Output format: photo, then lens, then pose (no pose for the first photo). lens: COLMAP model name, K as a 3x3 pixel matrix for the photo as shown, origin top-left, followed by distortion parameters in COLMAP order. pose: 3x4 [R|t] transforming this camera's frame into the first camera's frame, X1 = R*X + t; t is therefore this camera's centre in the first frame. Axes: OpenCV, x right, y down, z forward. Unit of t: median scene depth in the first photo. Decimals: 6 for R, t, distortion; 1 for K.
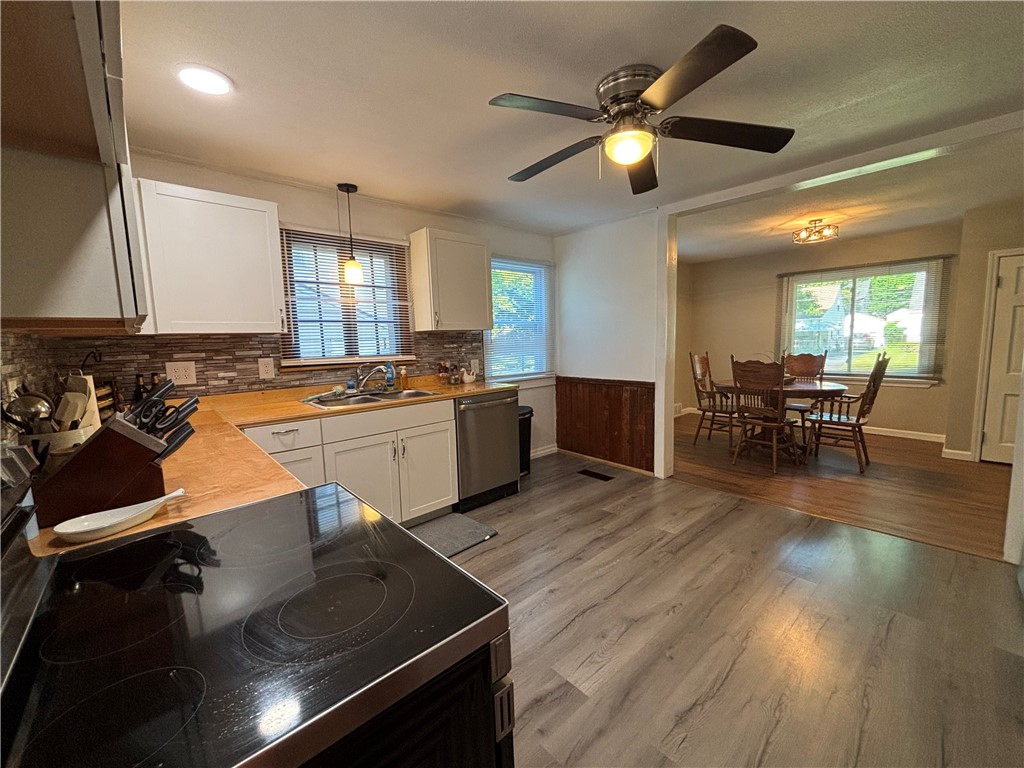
lens RADIAL K [[415.8, 0, 513.0], [0, 415.8, 383.9], [0, 0, 1]] dist [0.012974, -0.005732]
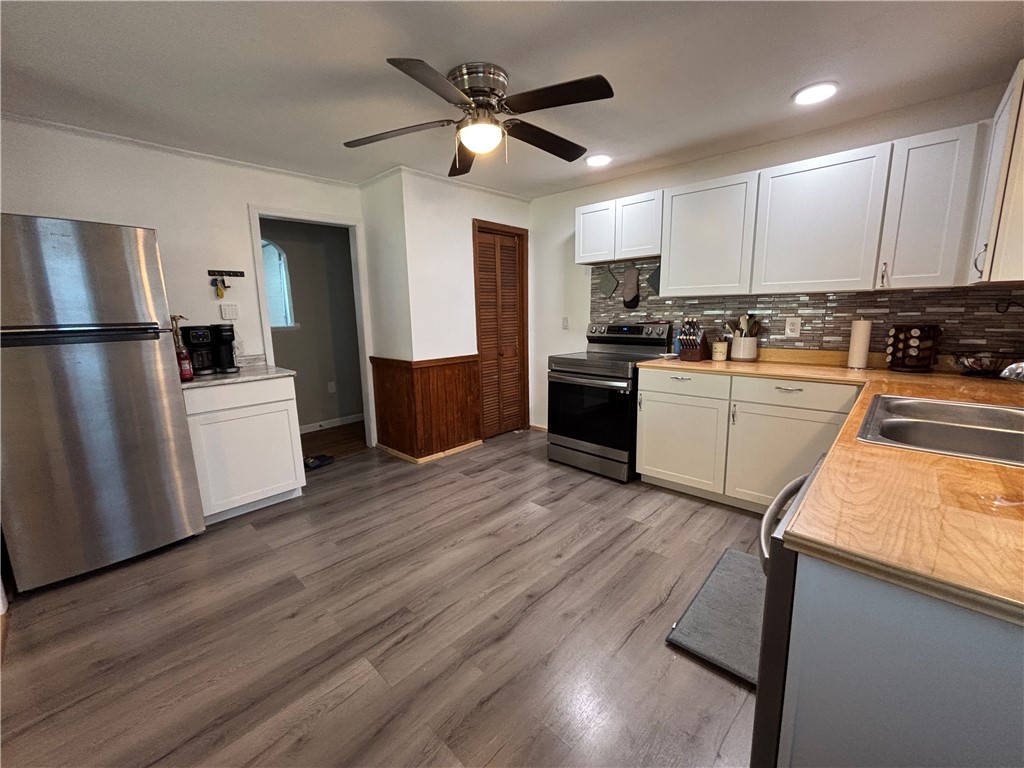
lens RADIAL K [[410.0, 0, 513.1], [0, 410.0, 385.8], [0, 0, 1]] dist [0.012450, -0.008318]
pose [[-0.995504, 0.057579, -0.075207, 0.191403], [0.033152, 0.955603, 0.292788, -0.152903], [0.088727, 0.288978, -0.953215, 1.363463]]
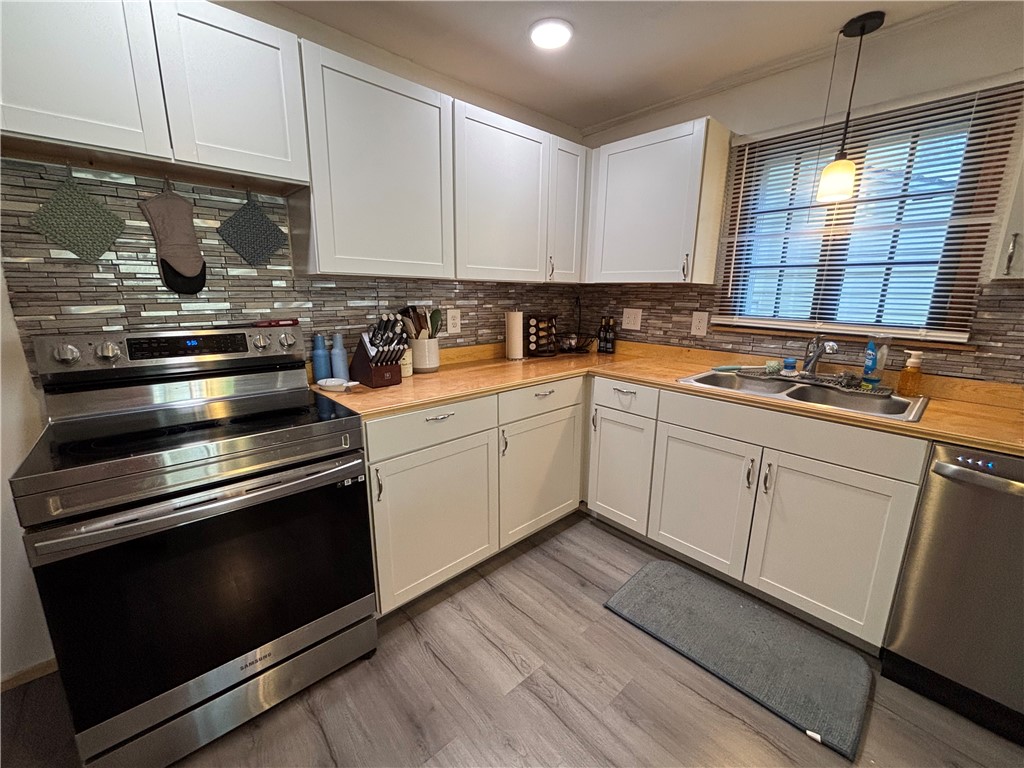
lens RADIAL K [[415.8, 0, 513.0], [0, 415.8, 383.9], [0, 0, 1]] dist [0.012974, -0.005732]
pose [[0.003174, 0.244496, -0.969645, 0.275554], [-0.127860, 0.961791, 0.242096, -0.073545], [0.991787, 0.123211, 0.034314, 0.561704]]
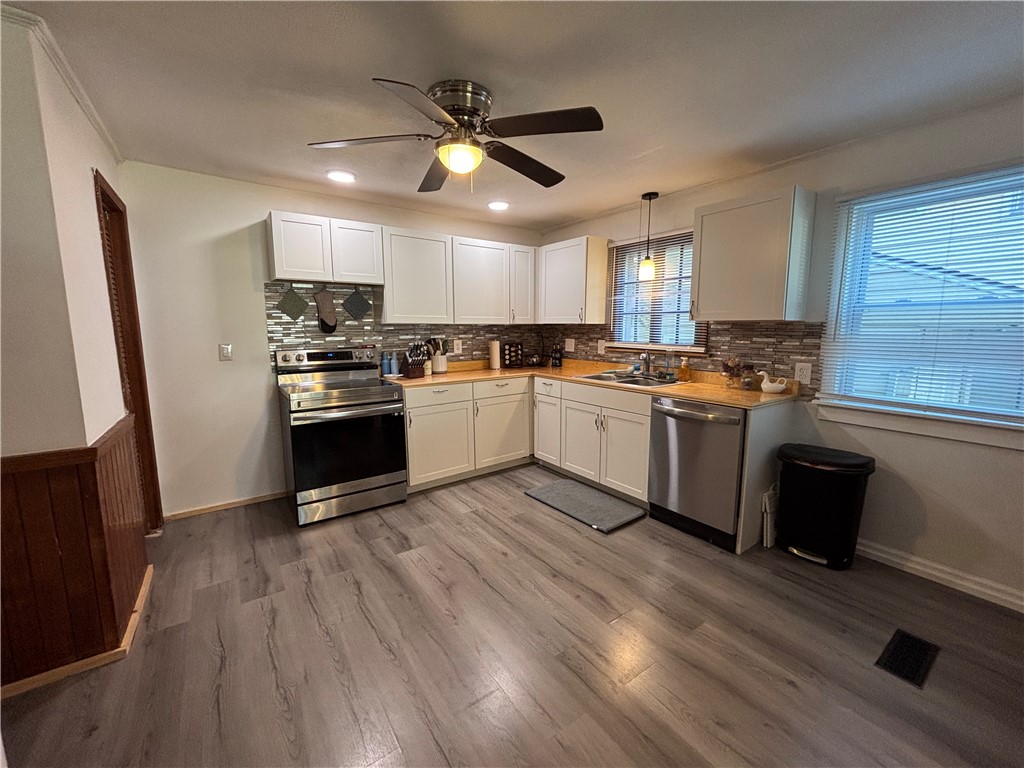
lens RADIAL K [[410.0, 0, 513.1], [0, 410.0, 385.8], [0, 0, 1]] dist [0.012450, -0.008318]
pose [[-0.114249, 0.168951, -0.978980, 0.836046], [-0.107743, 0.977513, 0.181271, -0.124046], [0.987592, 0.126189, -0.093477, 0.795752]]
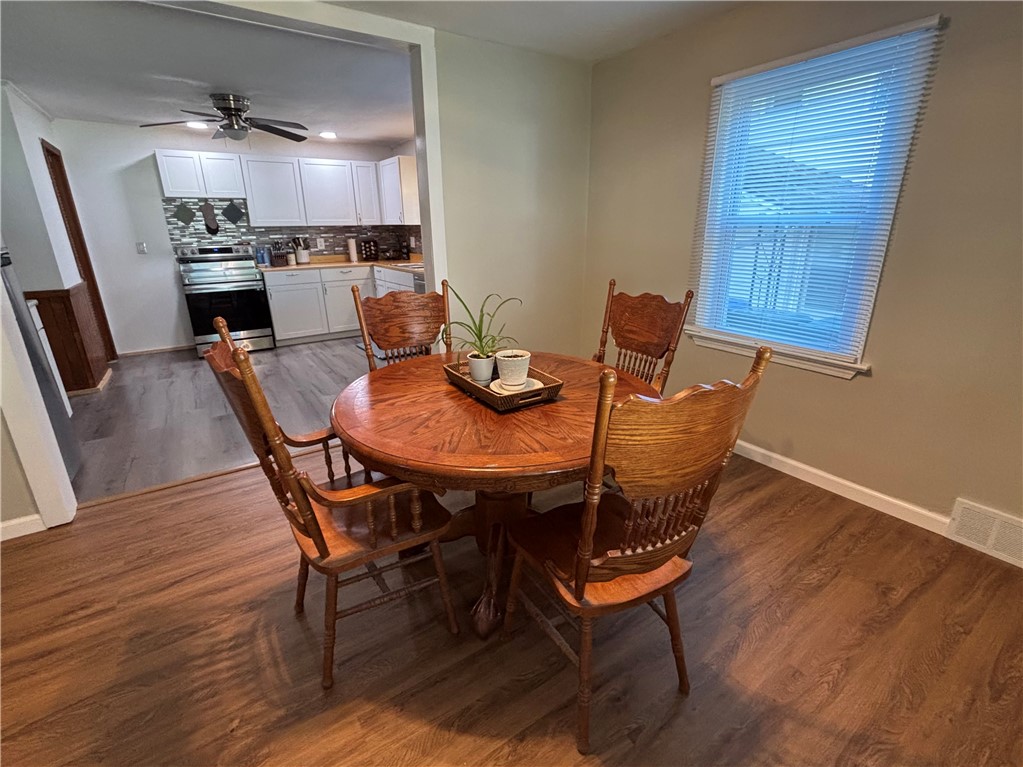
lens RADIAL K [[472.7, 0, 516.0], [0, 472.7, 383.9], [0, 0, 1]] dist [0.000408, -0.000139]
pose [[-0.138831, 0.340449, -0.929957, 1.541267], [-0.094758, 0.930176, 0.354675, -0.232604], [0.985772, 0.137360, -0.096877, 1.623978]]
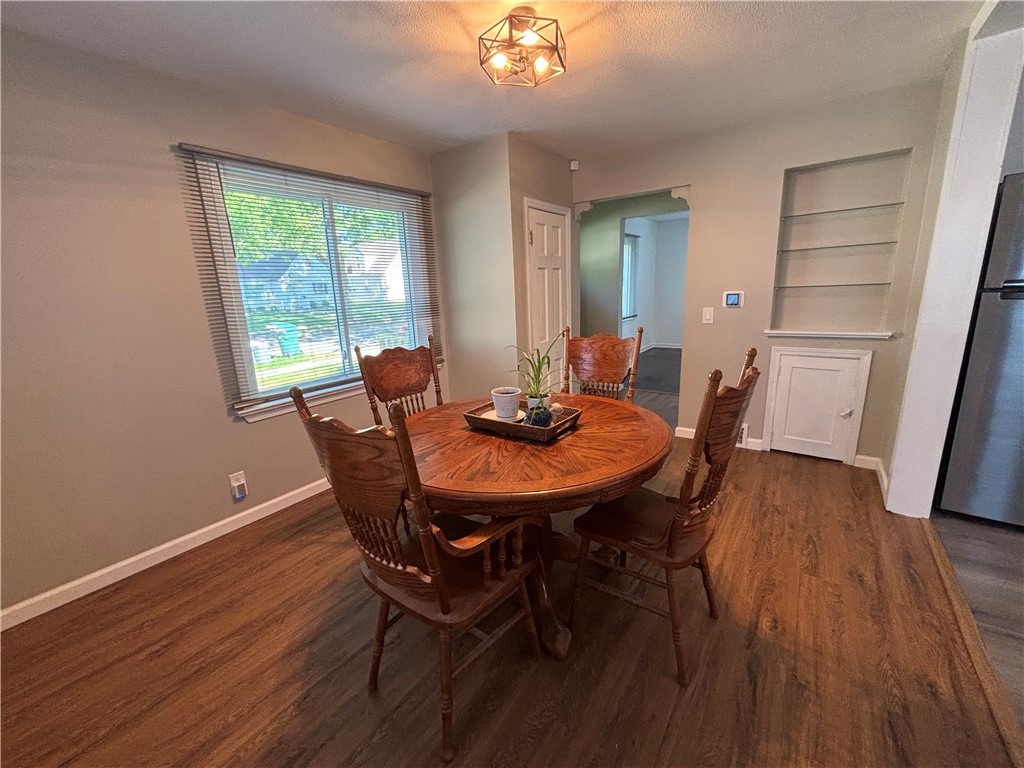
lens RADIAL K [[410.0, 0, 513.1], [0, 410.0, 385.8], [0, 0, 1]] dist [0.012450, -0.008318]
pose [[-0.201791, -0.195673, 0.959684, 0.401419], [0.153851, 0.961343, 0.228361, -0.199667], [-0.967269, 0.193730, -0.163886, 1.644943]]
